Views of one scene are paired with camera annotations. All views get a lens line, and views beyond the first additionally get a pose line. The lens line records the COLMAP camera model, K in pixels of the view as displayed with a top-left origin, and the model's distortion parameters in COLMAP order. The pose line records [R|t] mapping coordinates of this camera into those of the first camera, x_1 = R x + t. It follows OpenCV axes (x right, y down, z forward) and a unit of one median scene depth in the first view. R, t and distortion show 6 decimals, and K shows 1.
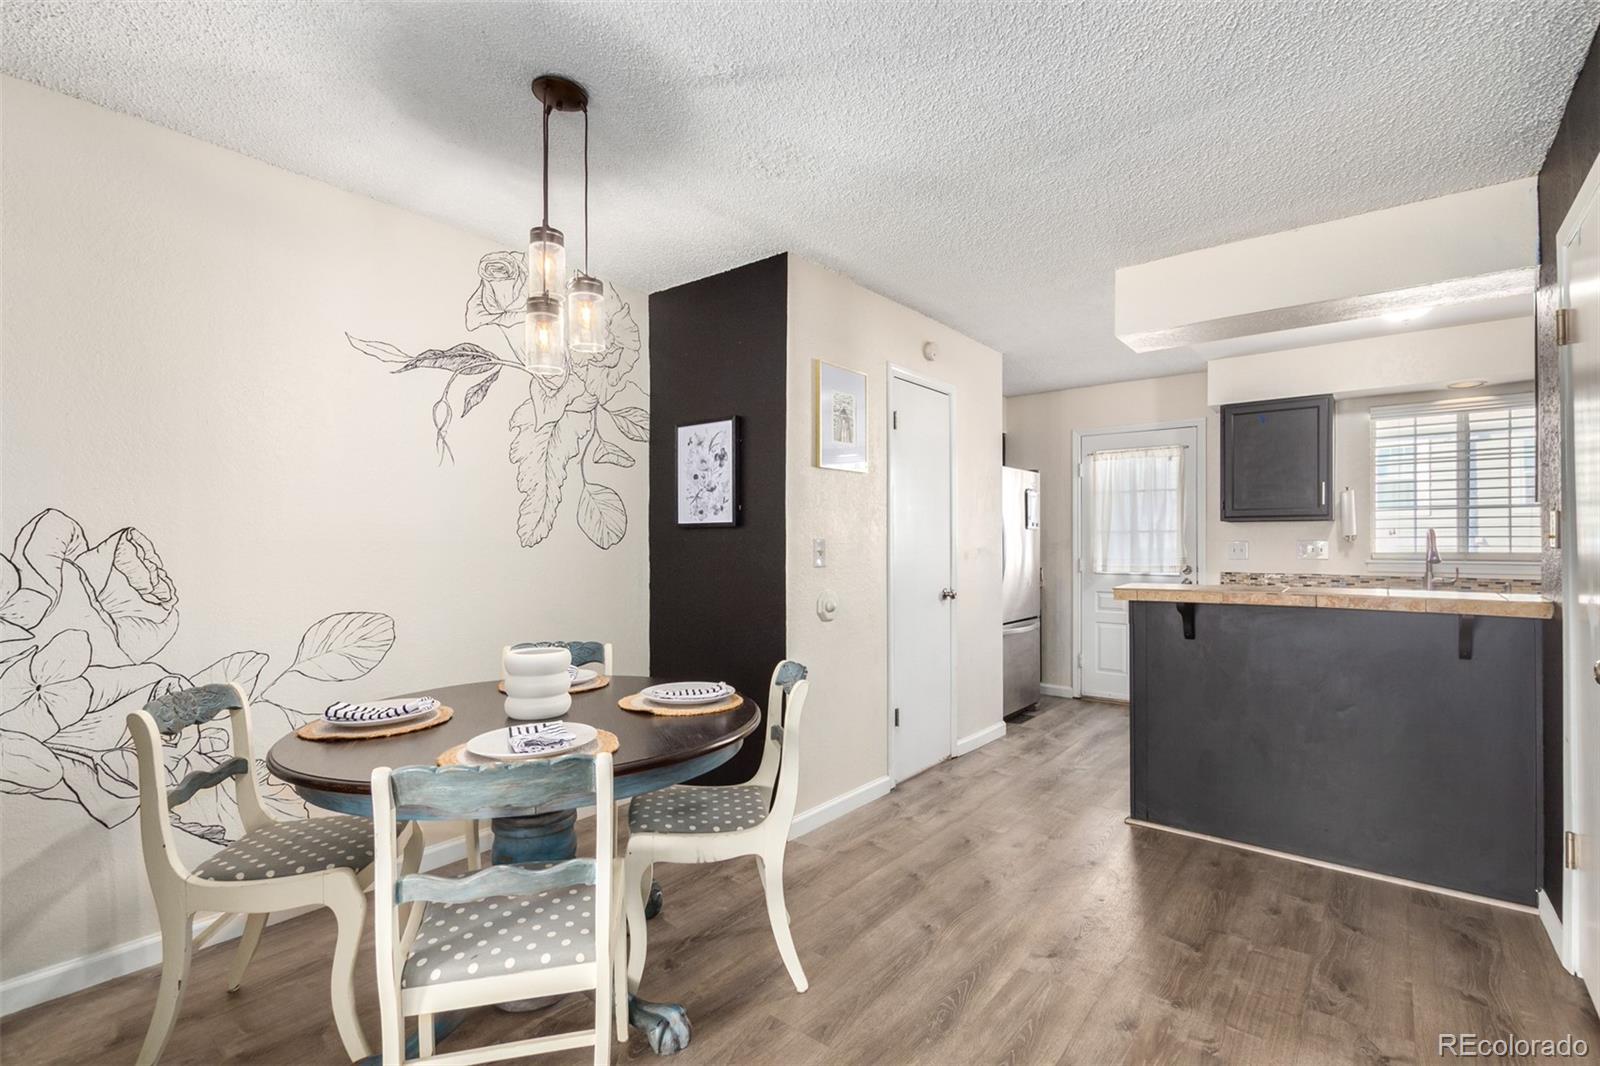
lens RADIAL K [[737.4, 0, 796.8], [0, 737.4, 537.5], [0, 0, 1]] dist [0.002370, 0.000350]
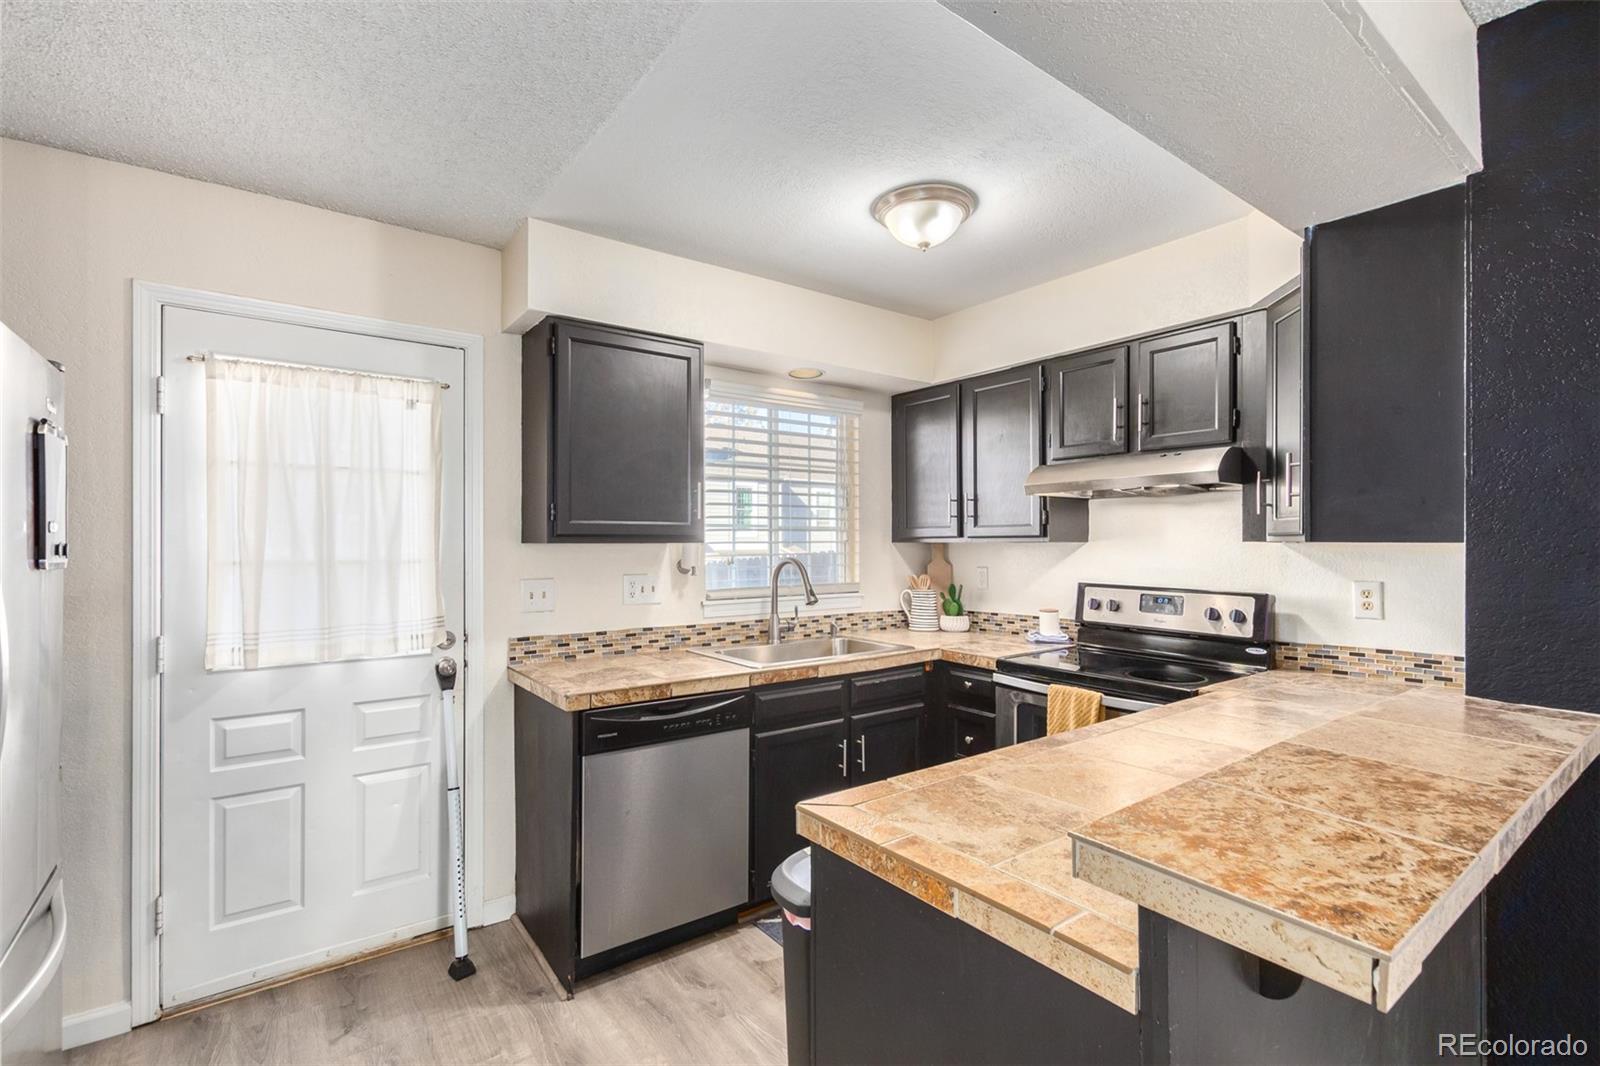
lens RADIAL K [[737.4, 0, 801.3], [0, 737.4, 539.8], [0, 0, 1]] dist [0.002370, 0.000350]
pose [[0.254428, 0.003732, 0.967085, 0.119668], [-0.004393, 0.999987, -0.002703, -0.021845], [-0.967082, -0.003561, 0.254441, 0.650525]]
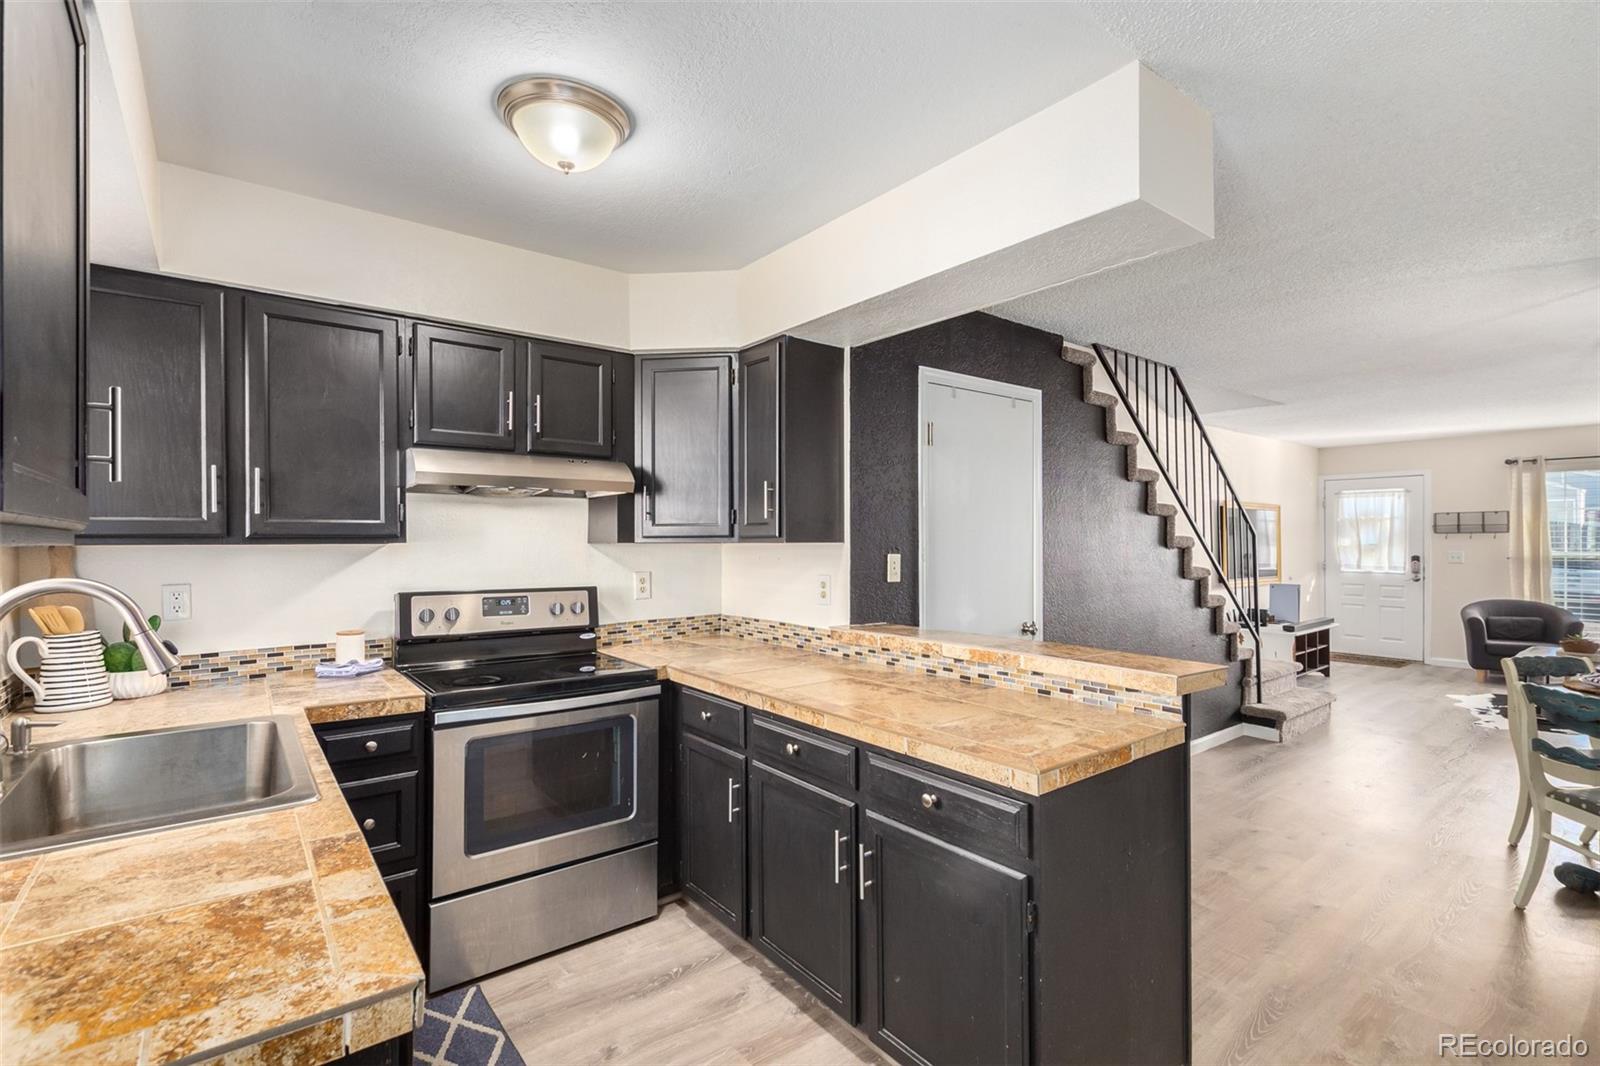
lens RADIAL K [[737.4, 0, 804.1], [0, 737.4, 539.5], [0, 0, 1]] dist [0.002370, 0.000350]
pose [[-0.974715, 0.005744, 0.223377, 0.744769], [0.003558, 0.999942, -0.010185, -0.015540], [-0.223422, -0.009132, -0.974679, 1.502050]]
